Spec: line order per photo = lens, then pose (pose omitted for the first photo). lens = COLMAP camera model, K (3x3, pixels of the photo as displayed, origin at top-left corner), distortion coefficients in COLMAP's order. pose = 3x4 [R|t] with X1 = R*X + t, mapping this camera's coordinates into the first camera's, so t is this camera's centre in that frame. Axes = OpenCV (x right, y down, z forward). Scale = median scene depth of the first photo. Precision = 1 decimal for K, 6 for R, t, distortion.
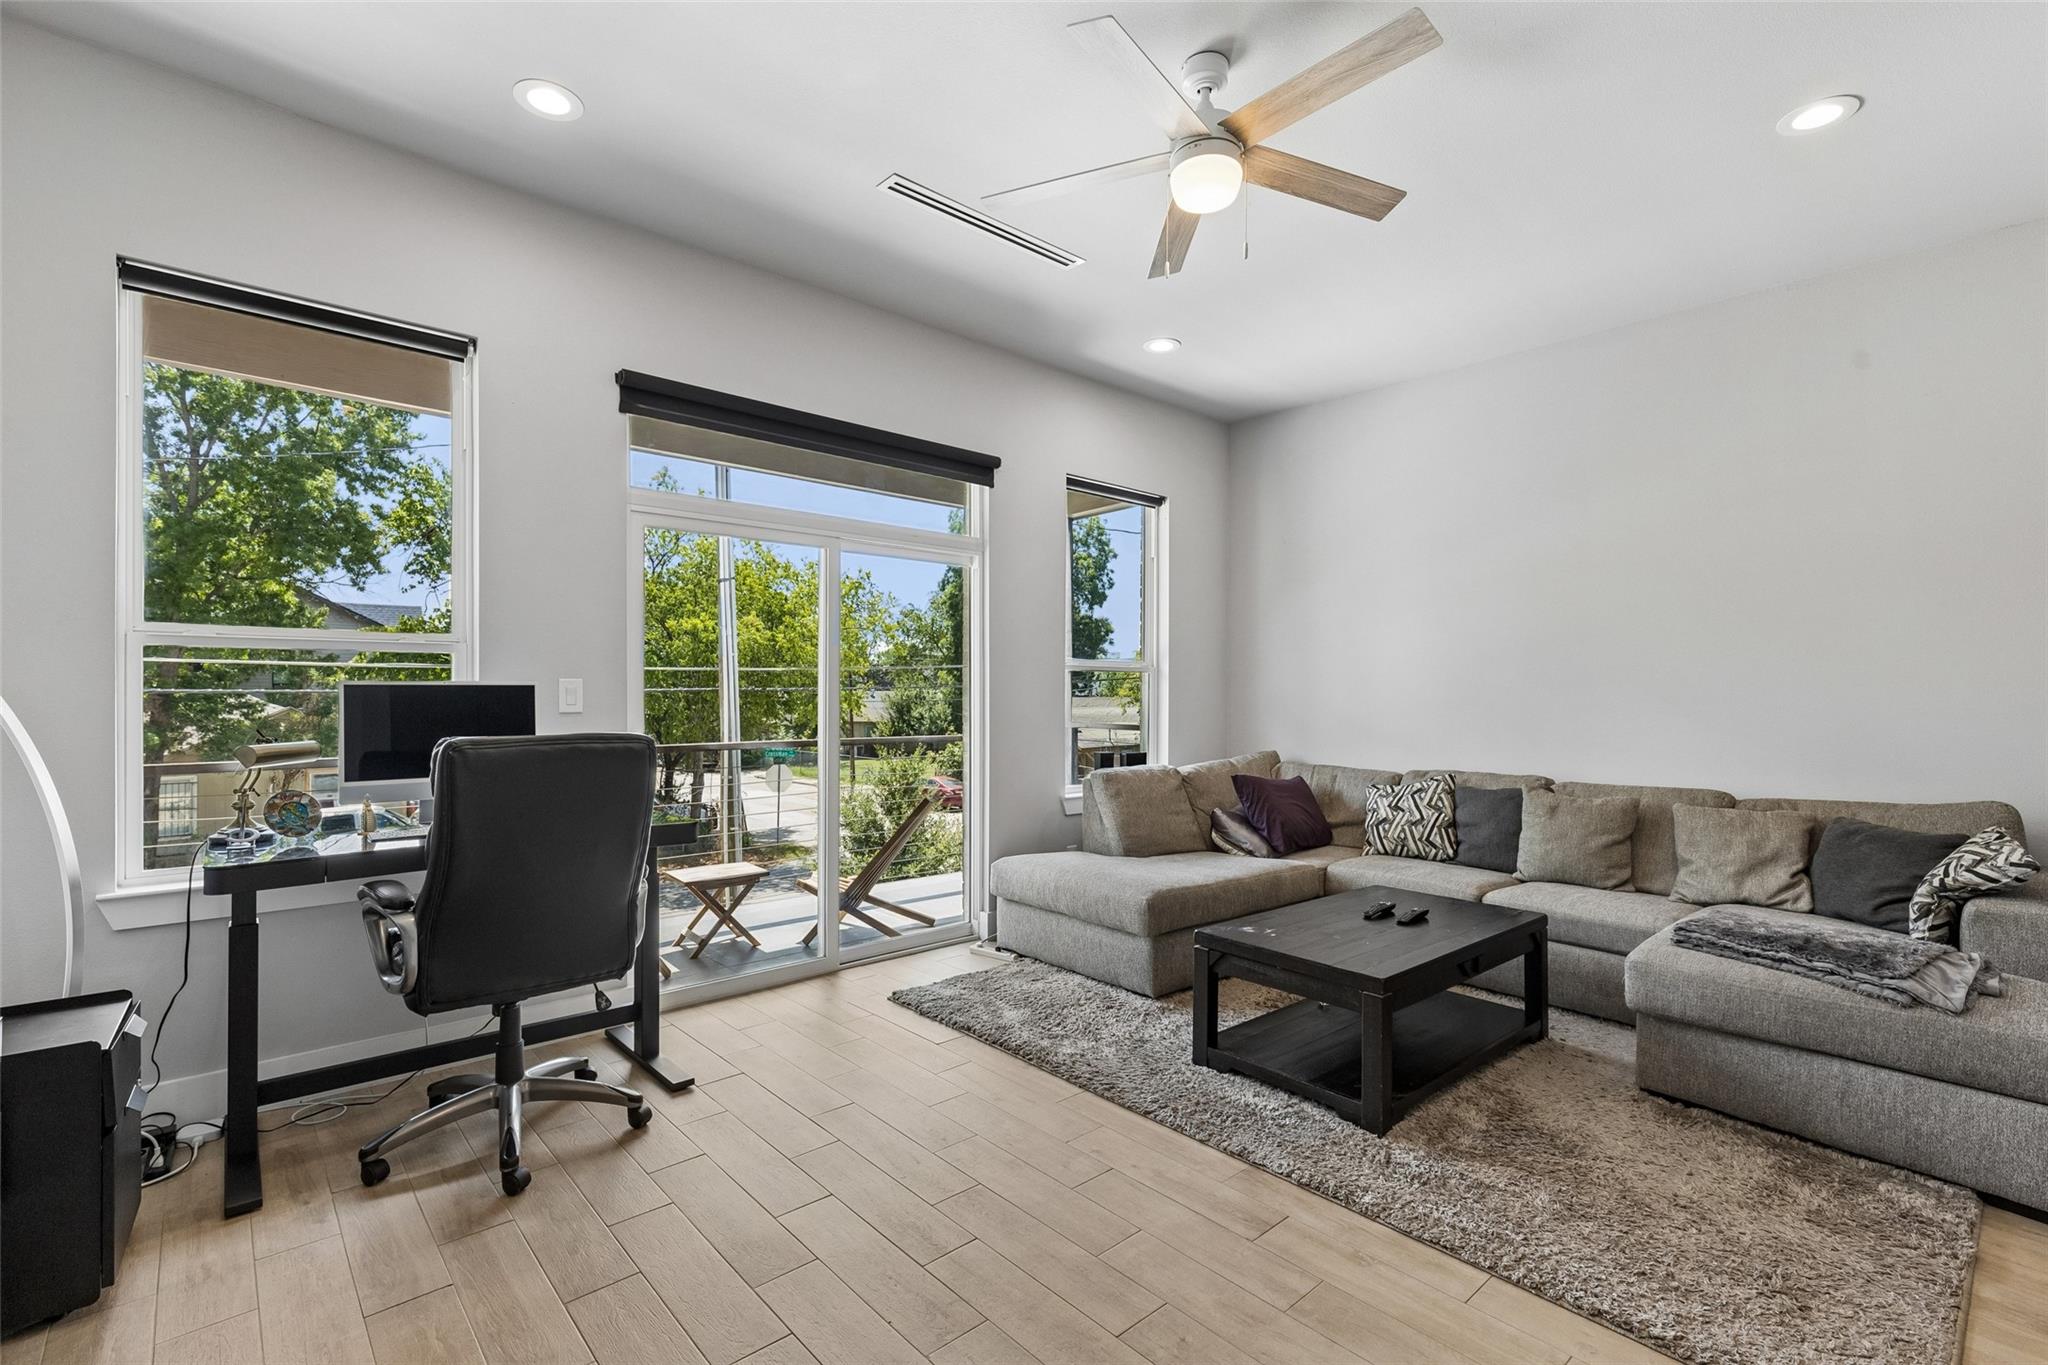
lens RADIAL K [[881.8, 0, 968.2], [0, 881.8, 681.5], [0, 0, 1]] dist [0.000163, -0.000119]
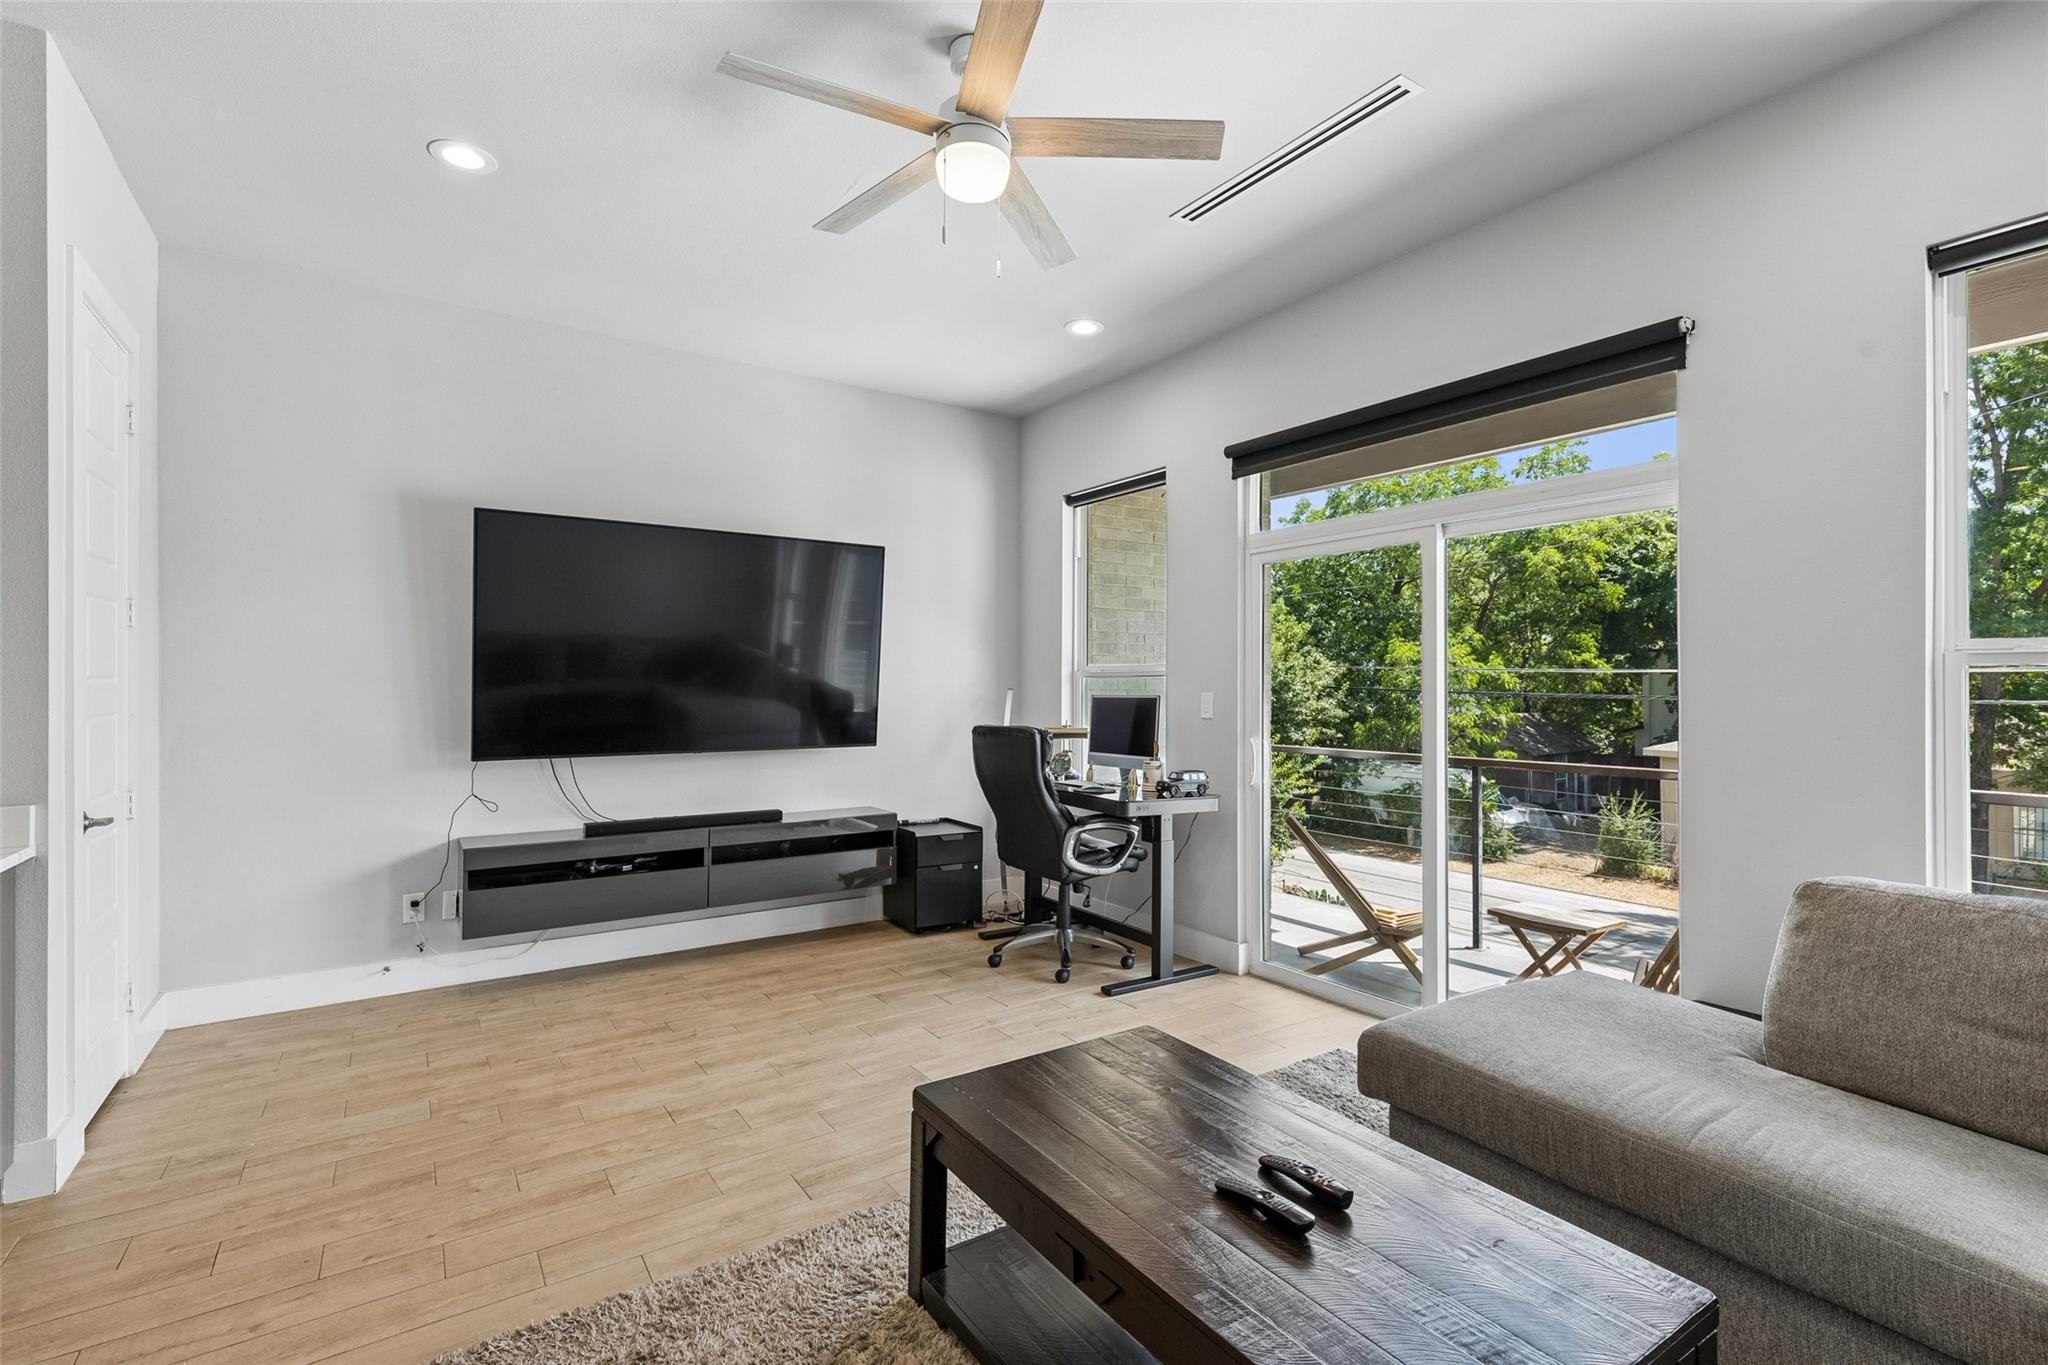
lens RADIAL K [[881.8, 0, 968.2], [0, 881.8, 681.5], [0, 0, 1]] dist [0.000163, -0.000119]
pose [[-0.169180, -0.004364, -0.985575, 0.657458], [-0.007333, 0.999968, -0.003169, -0.017639], [0.985558, 0.006691, -0.169207, 0.647603]]
